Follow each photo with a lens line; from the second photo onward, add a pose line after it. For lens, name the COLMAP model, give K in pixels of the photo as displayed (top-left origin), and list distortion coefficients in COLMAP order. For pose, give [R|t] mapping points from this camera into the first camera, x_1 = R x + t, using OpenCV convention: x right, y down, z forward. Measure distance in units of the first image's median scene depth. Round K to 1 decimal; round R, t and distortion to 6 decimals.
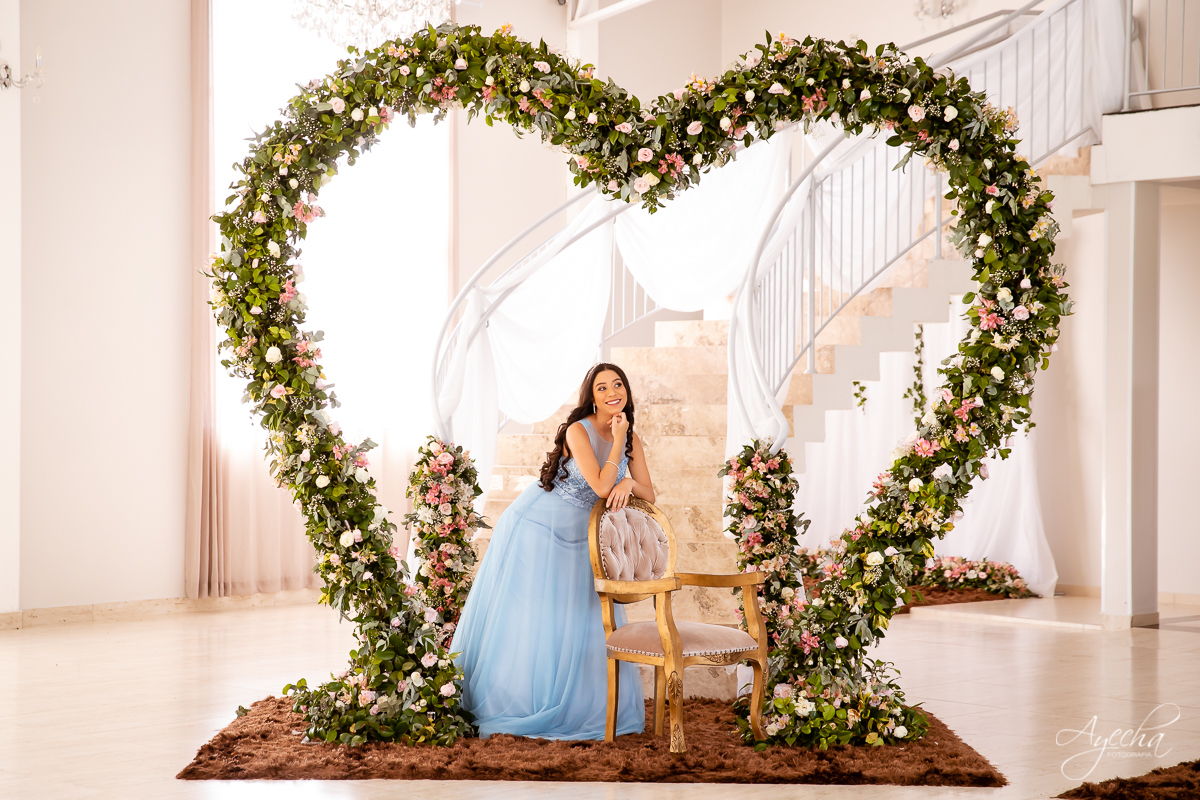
lens RADIAL K [[2280.3, 0, 571.0], [0, 2280.3, 405.2], [0, 0, 1]] dist [0.326596, 0.000000]
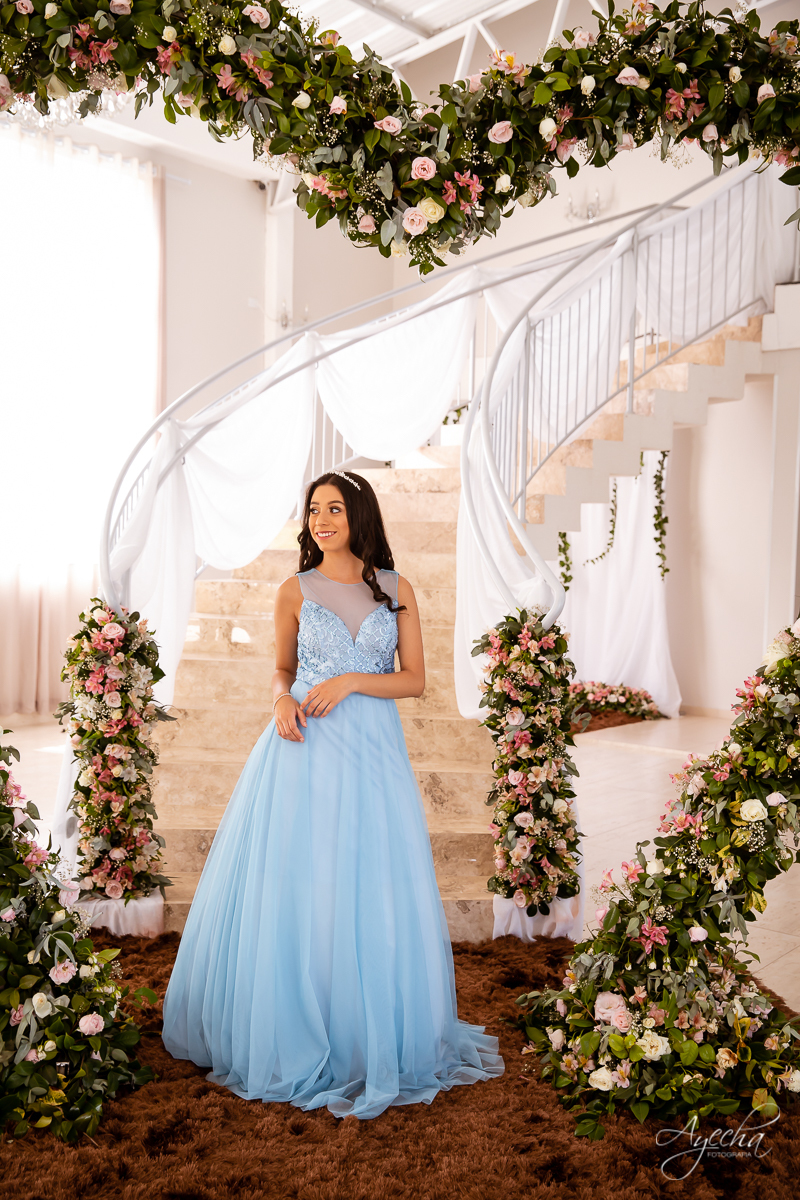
lens RADIAL K [[1296.4, 0, 399.0], [0, 1296.4, 602.9], [0, 0, 1]] dist [0.041865, 0.000000]
pose [[0.993579, 0.013704, 0.112304, -0.010613], [-0.019524, 0.998514, 0.050885, -0.008885], [-0.111440, -0.052751, 0.992370, 0.572210]]
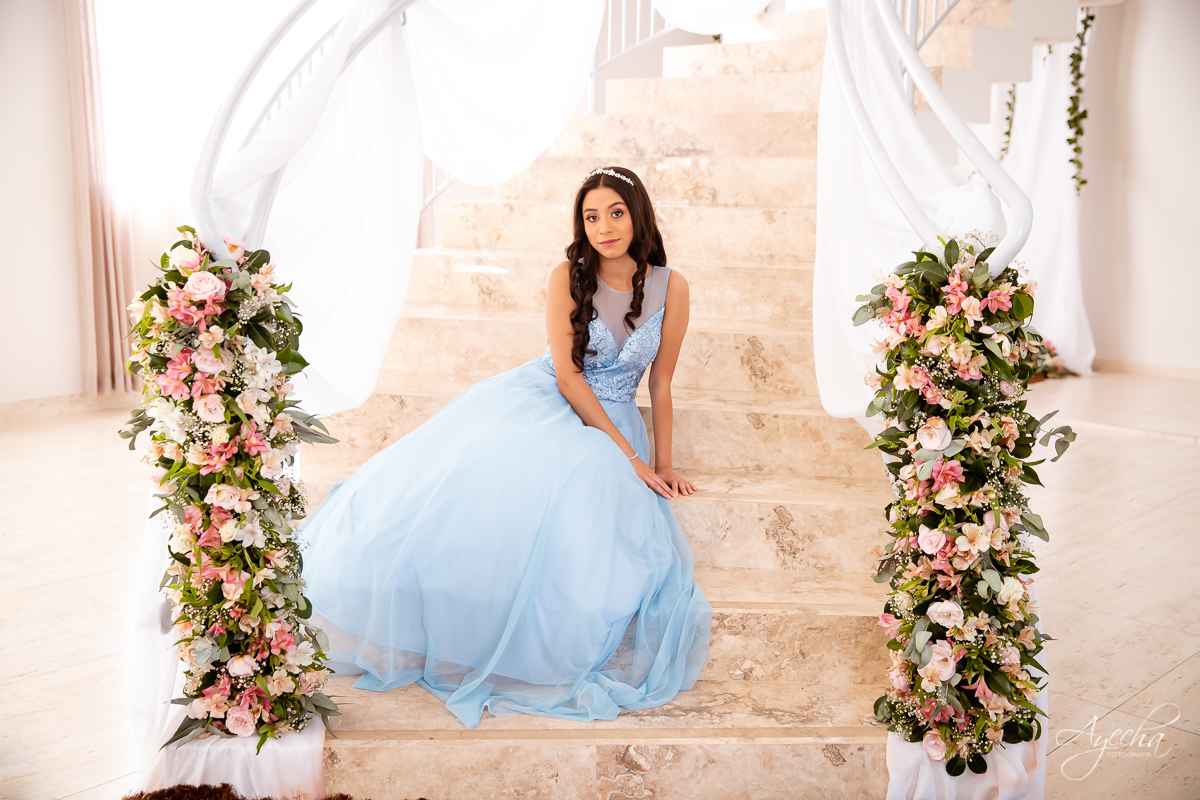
lens RADIAL K [[1332.7, 0, 603.9], [0, 1332.7, 403.8], [0, 0, 1]] dist [0.047892, 0.000000]
pose [[0.999811, 0.001216, 0.019392, 0.011457], [-0.004689, 0.983639, 0.180087, 0.000543], [-0.018855, -0.180144, 0.983459, 0.756904]]
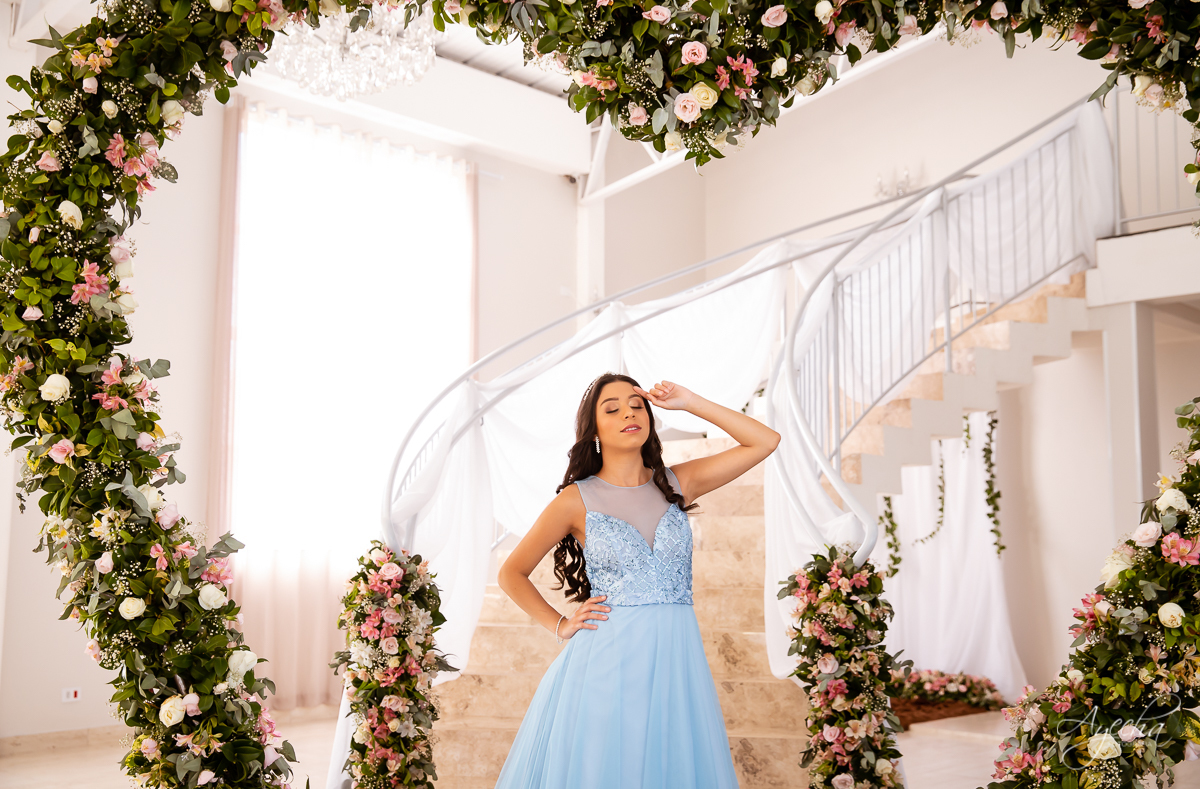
lens RADIAL K [[1298.3, 0, 601.4], [0, 1298.3, 403.7], [0, 0, 1]] dist [0.036557, 0.000000]
pose [[0.999923, 0.002000, 0.012282, 0.003948], [-0.000588, 0.993498, -0.113844, 0.017462], [-0.012430, 0.113828, 0.993423, 0.597812]]
